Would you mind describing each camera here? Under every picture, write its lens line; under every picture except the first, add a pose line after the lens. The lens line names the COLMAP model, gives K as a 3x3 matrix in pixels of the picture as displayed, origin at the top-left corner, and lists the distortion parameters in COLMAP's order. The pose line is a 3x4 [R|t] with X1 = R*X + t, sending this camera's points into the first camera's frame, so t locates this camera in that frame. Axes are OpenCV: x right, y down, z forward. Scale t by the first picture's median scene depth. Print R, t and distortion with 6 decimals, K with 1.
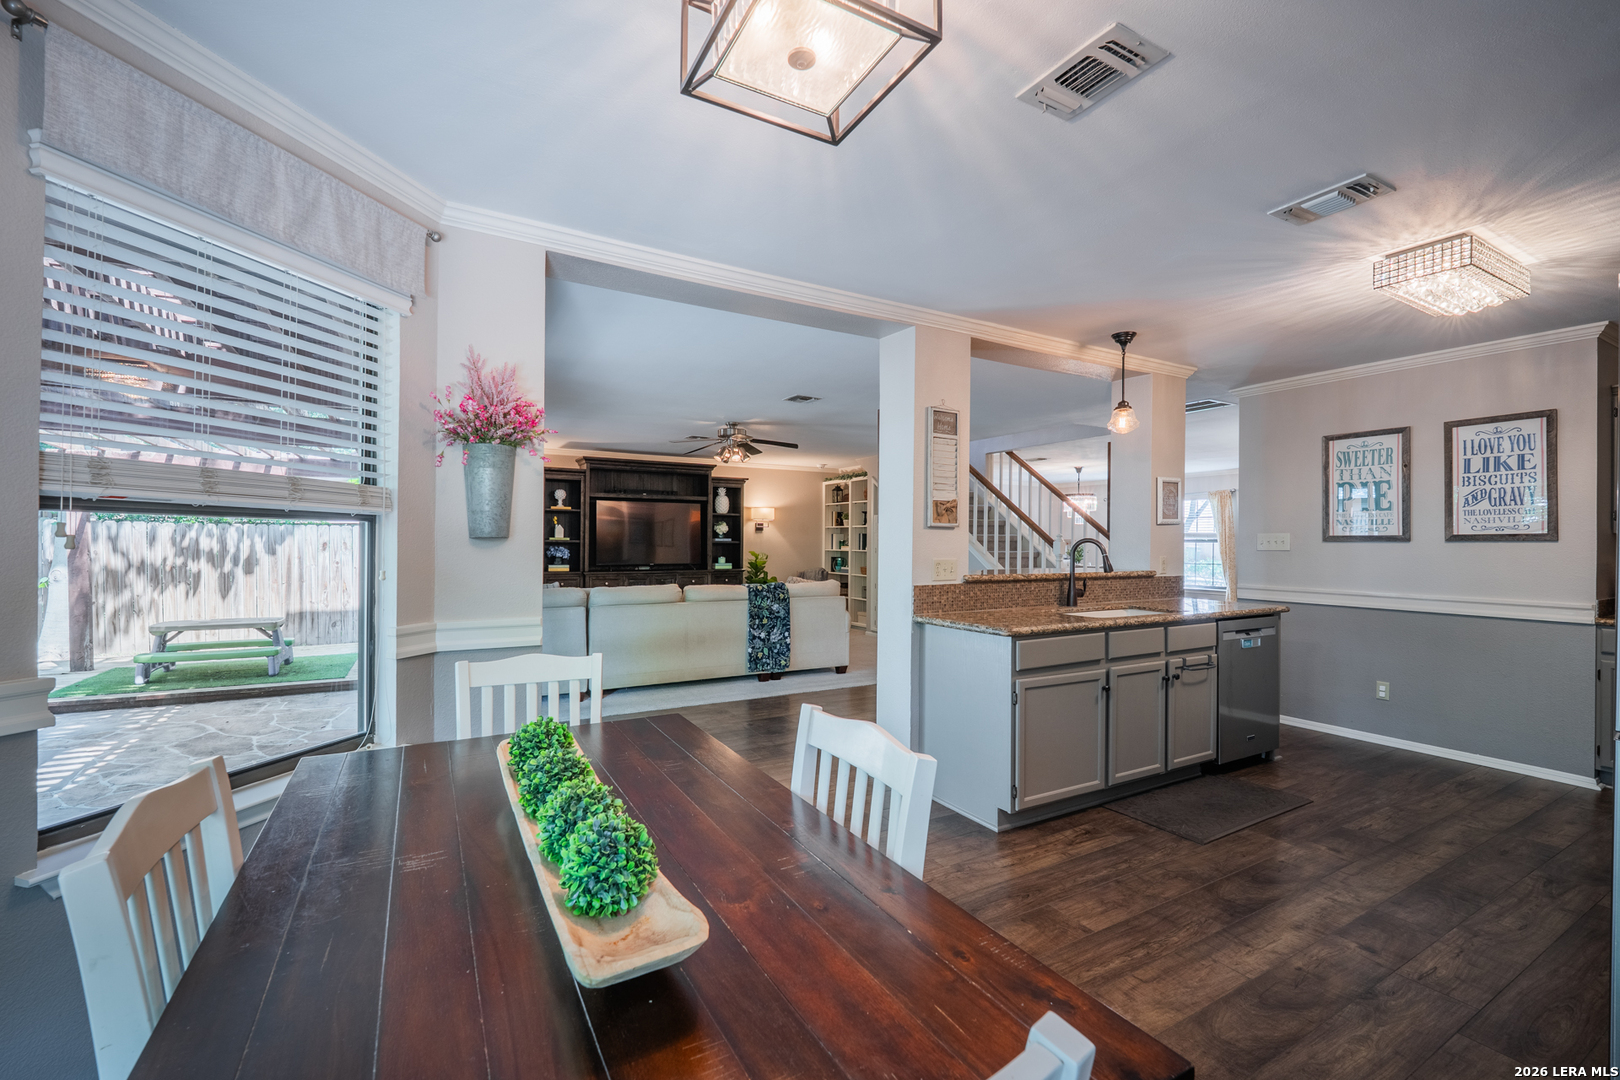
lens RADIAL K [[680.3, 0, 805.6], [0, 680.3, 541.3], [0, 0, 1]] dist [0.000338, -0.006846]
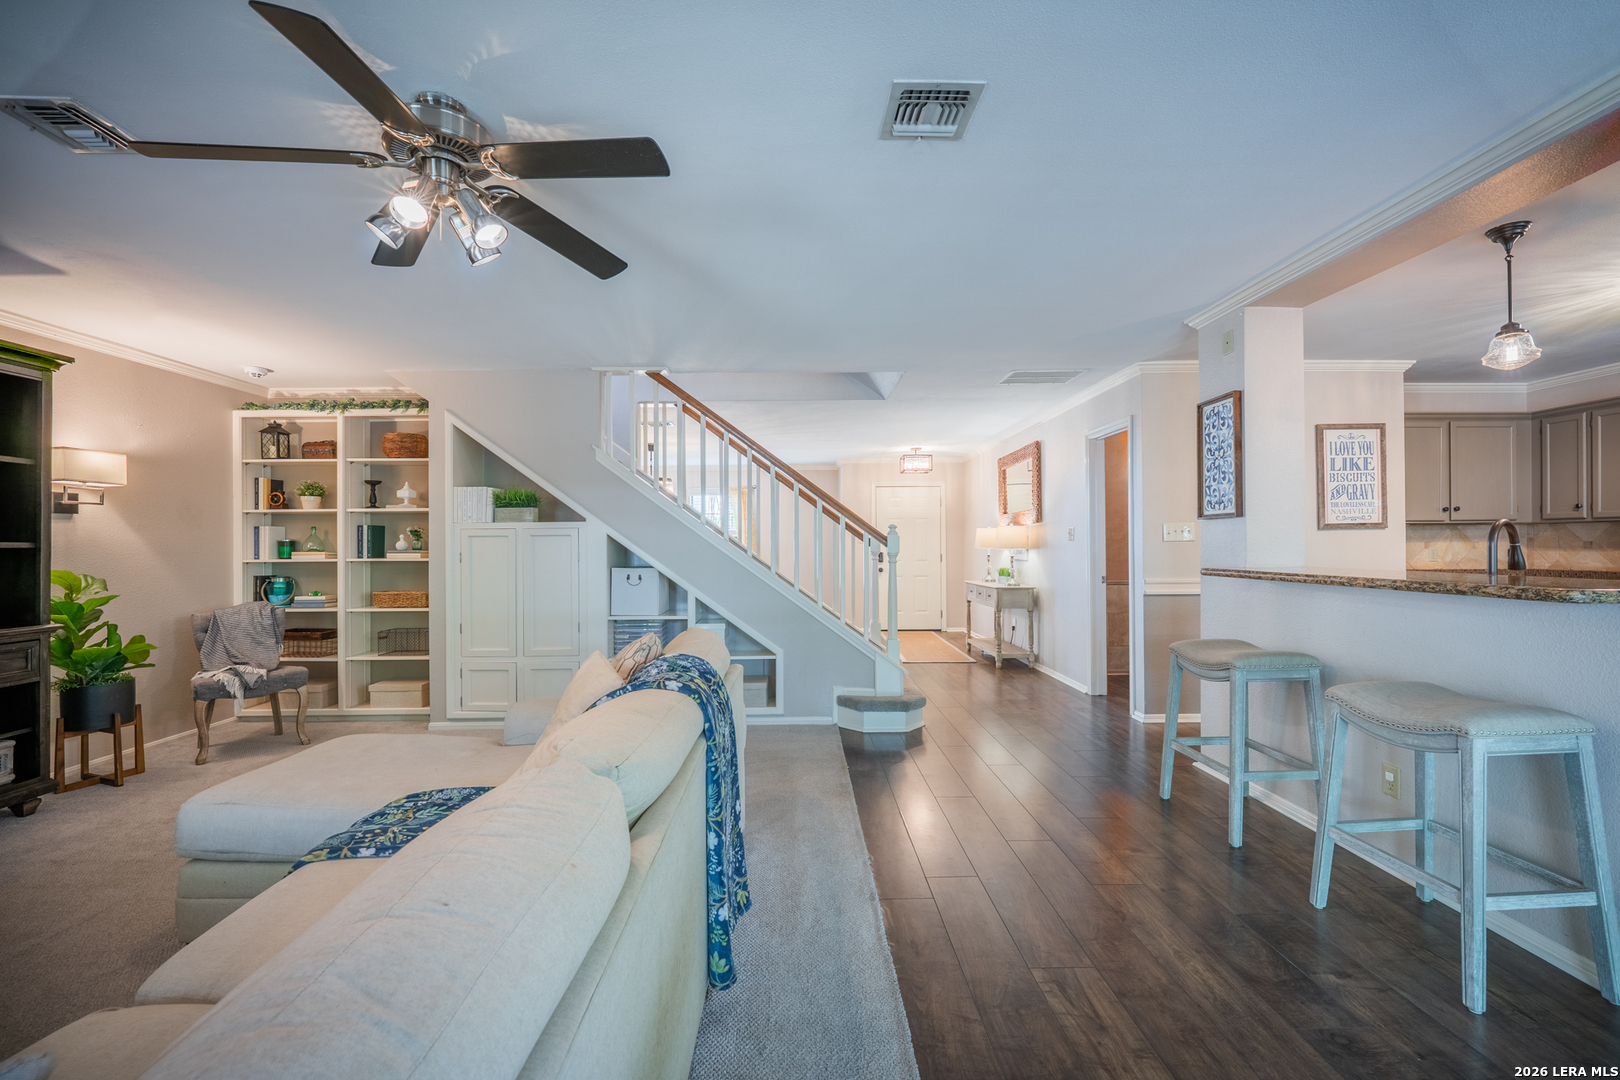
lens RADIAL K [[665.5, 0, 796.2], [0, 665.5, 540.9], [0, 0, 1]] dist [-0.011489, -0.000330]
pose [[0.495989, -0.007050, 0.868300, -0.443273], [0.011448, 0.999933, 0.001580, 0.006970], [-0.868253, 0.009156, 0.496037, 1.205070]]
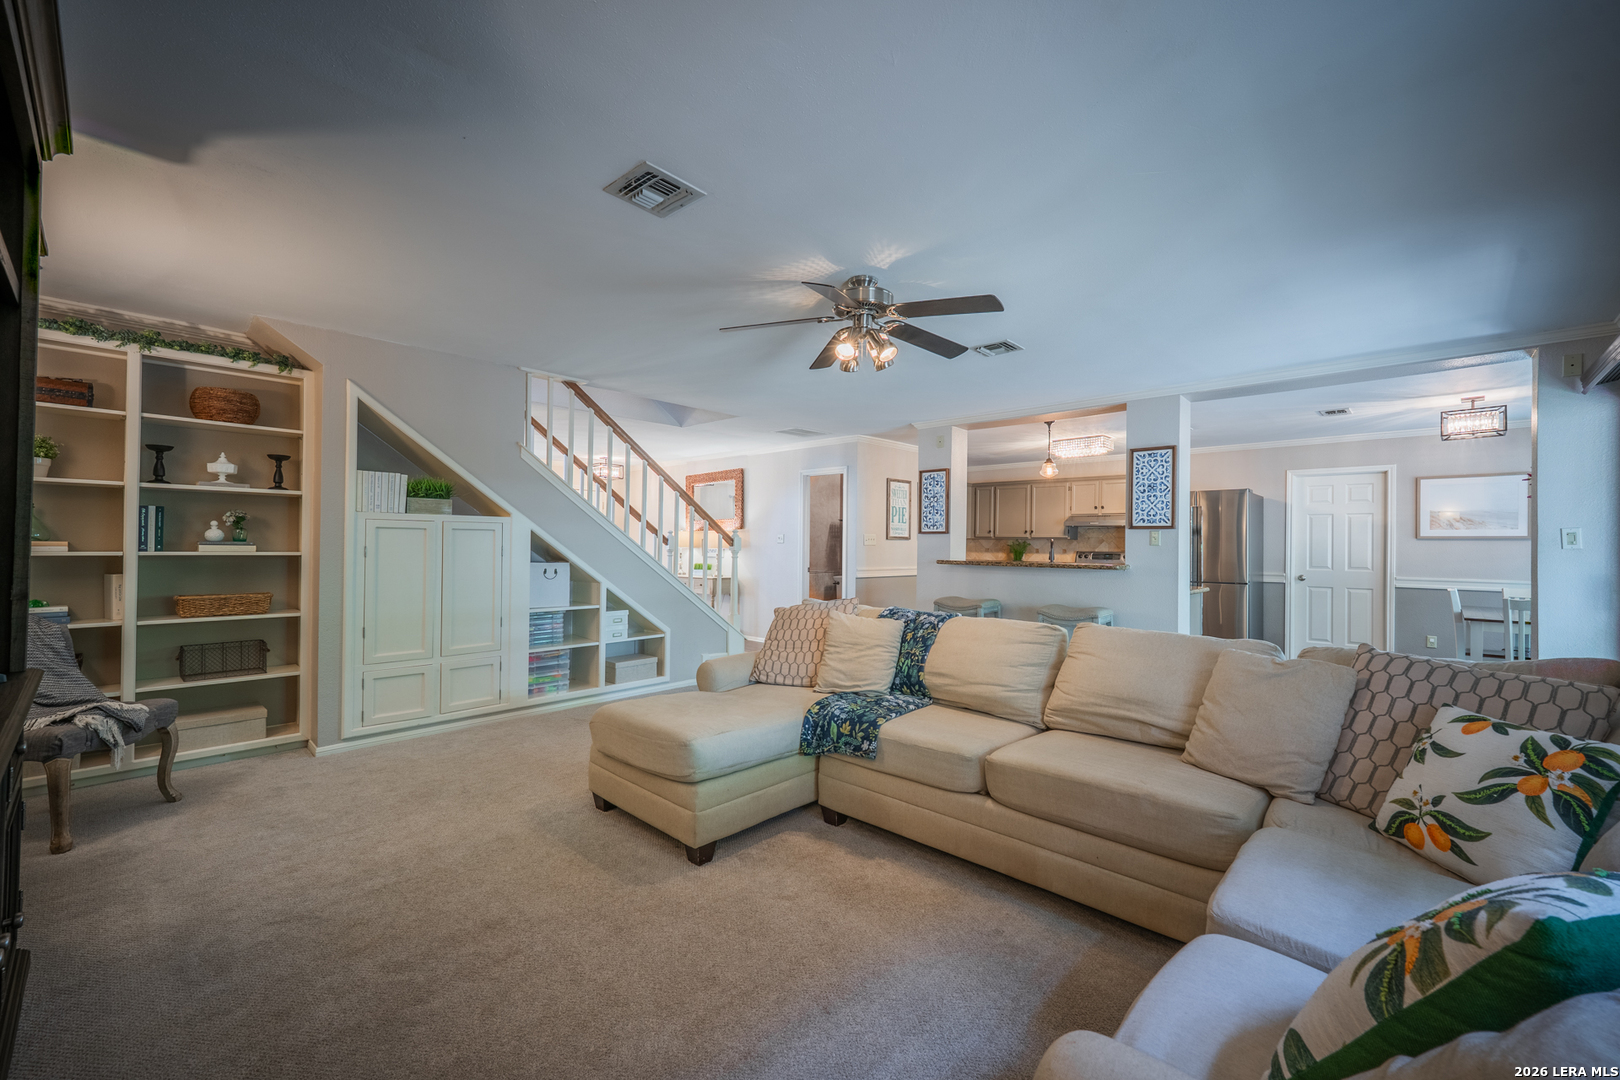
lens RADIAL K [[661.7, 0, 797.9], [0, 661.7, 539.2], [0, 0, 1]] dist [0.001527, -0.000140]
pose [[-0.280361, -0.002494, 0.959891, -0.859705], [-0.013846, 0.999903, -0.001446, 0.004860], [-0.959795, -0.013696, -0.280368, 1.895776]]
